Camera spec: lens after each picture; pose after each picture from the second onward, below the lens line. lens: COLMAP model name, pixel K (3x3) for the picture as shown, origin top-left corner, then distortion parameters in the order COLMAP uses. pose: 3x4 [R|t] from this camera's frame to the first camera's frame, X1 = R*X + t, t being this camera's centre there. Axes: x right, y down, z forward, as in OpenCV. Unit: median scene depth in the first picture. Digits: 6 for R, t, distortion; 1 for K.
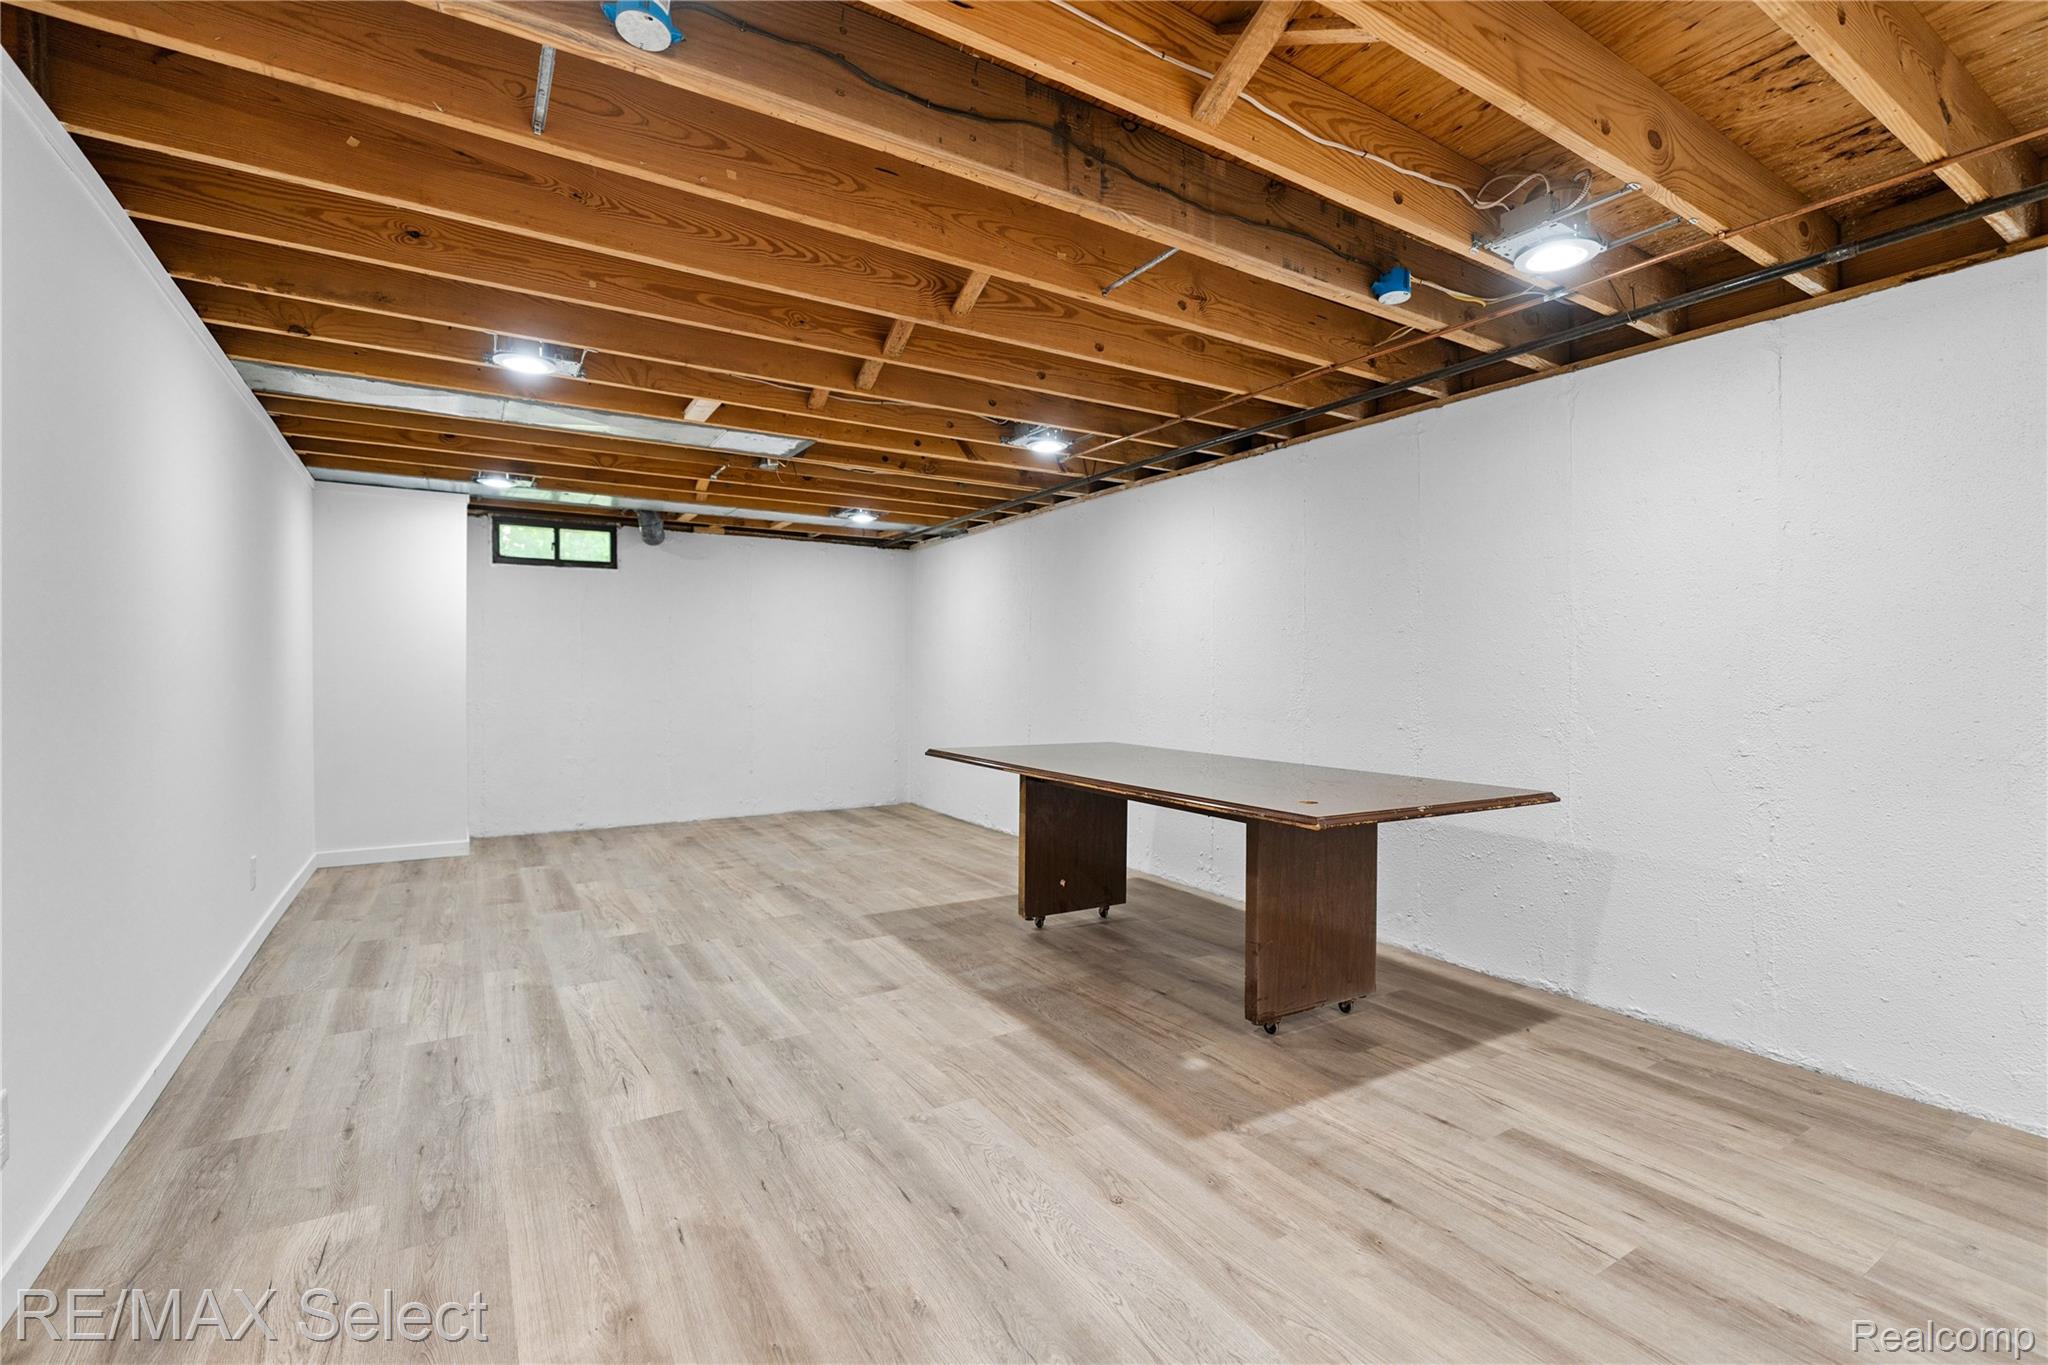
lens RADIAL K [[933.9, 0, 1022.4], [0, 933.9, 676.0], [0, 0, 1]] dist [-0.009335, 0.004424]
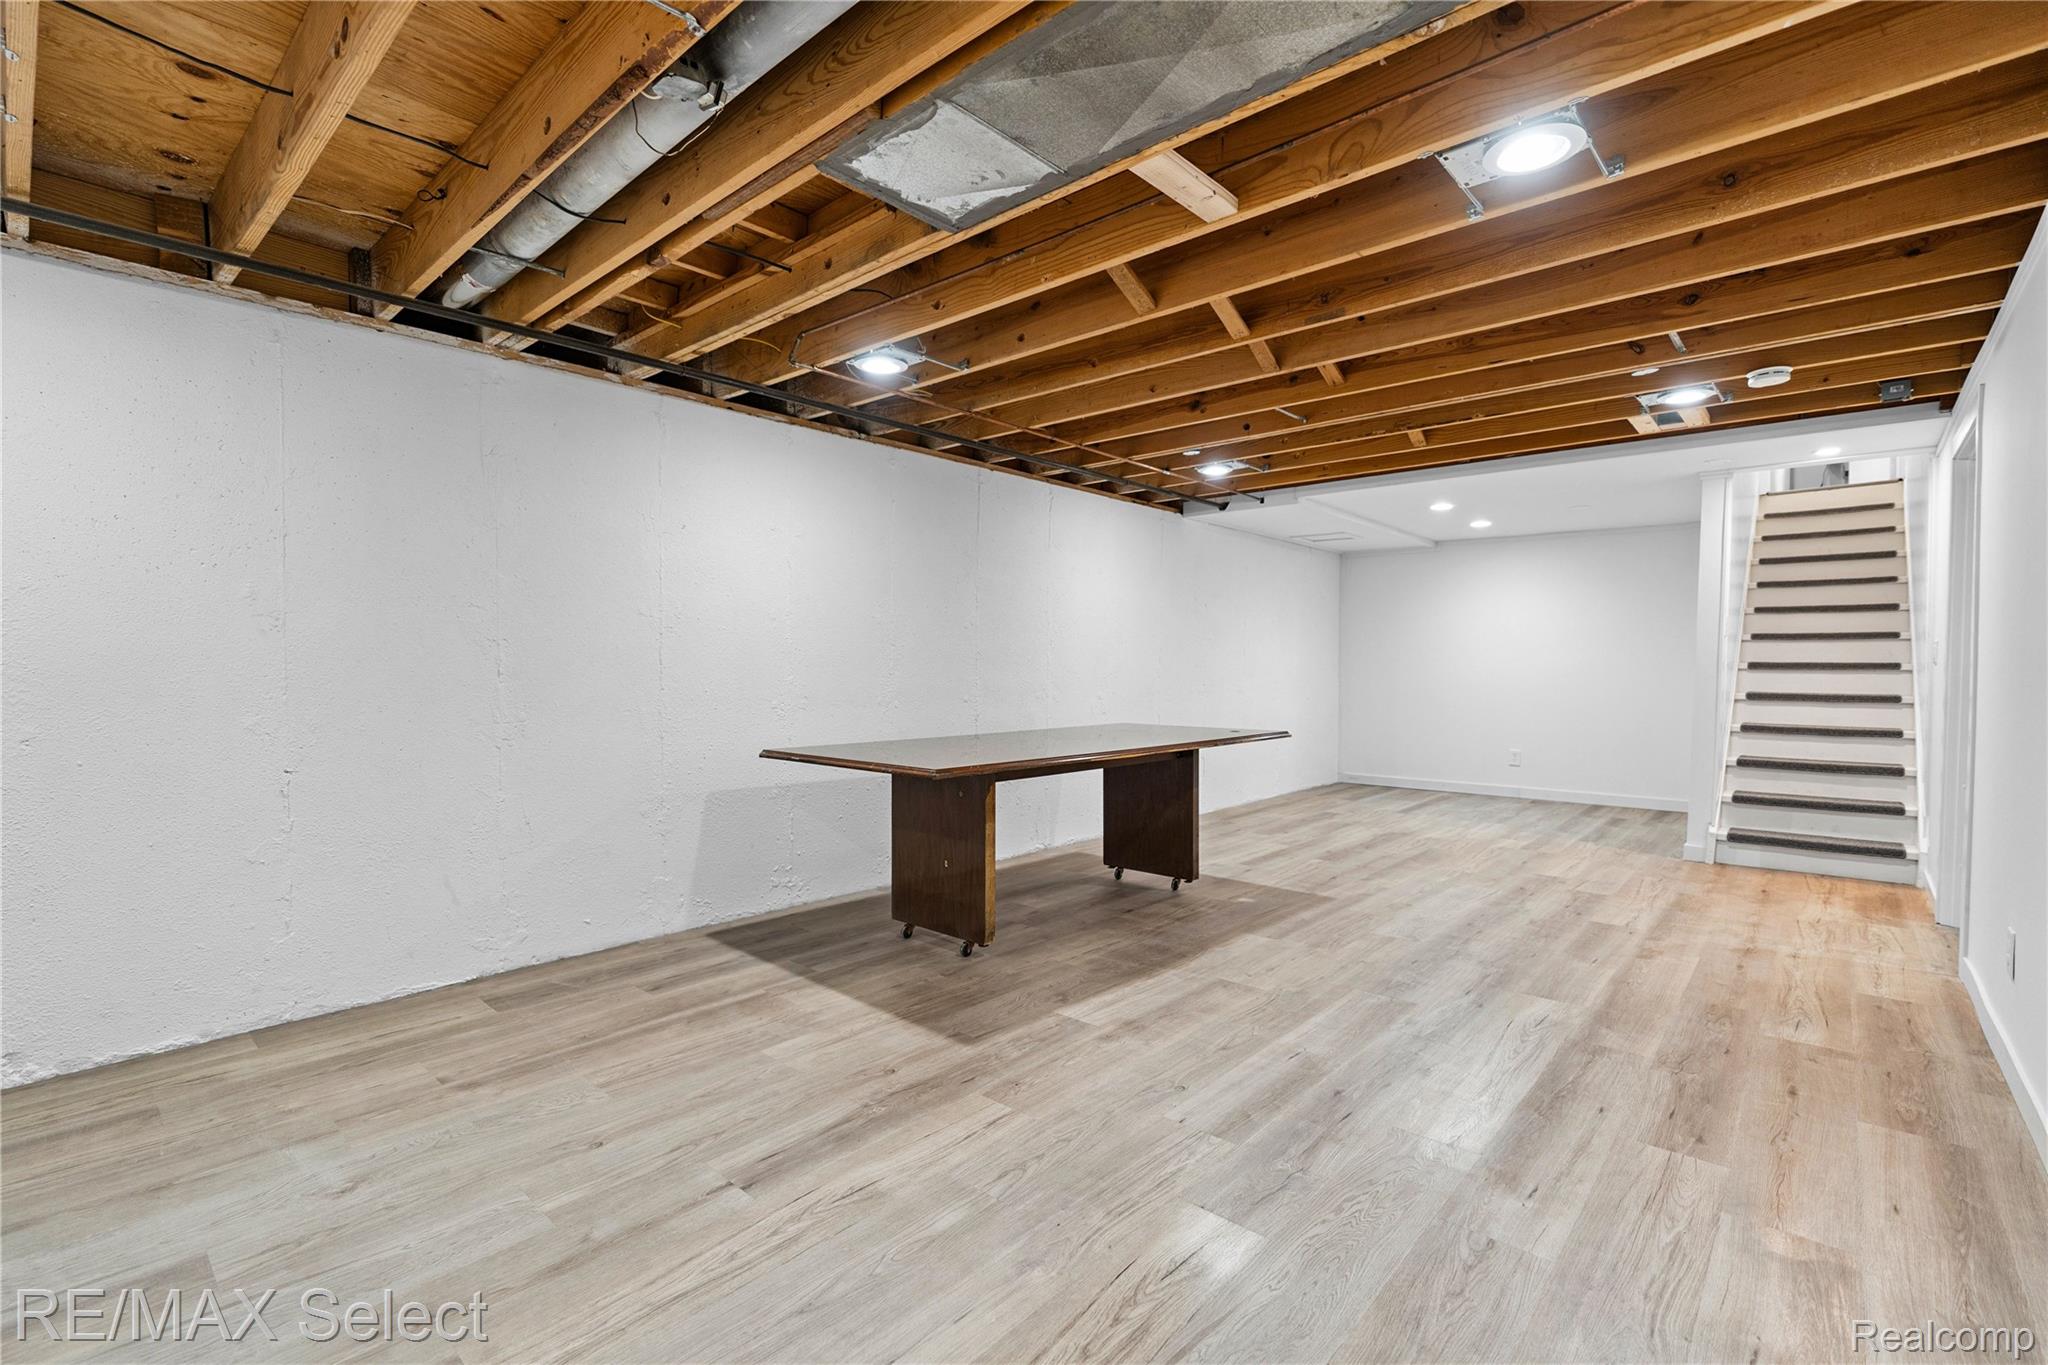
lens RADIAL K [[933.9, 0, 962.2], [0, 933.9, 687.5], [0, 0, 1]] dist [-0.009335, 0.004424]
pose [[-0.261329, -0.029745, 0.964791, -1.240819], [-0.002573, 0.999543, 0.030120, -0.023181], [-0.965246, 0.005389, -0.261286, 1.830516]]
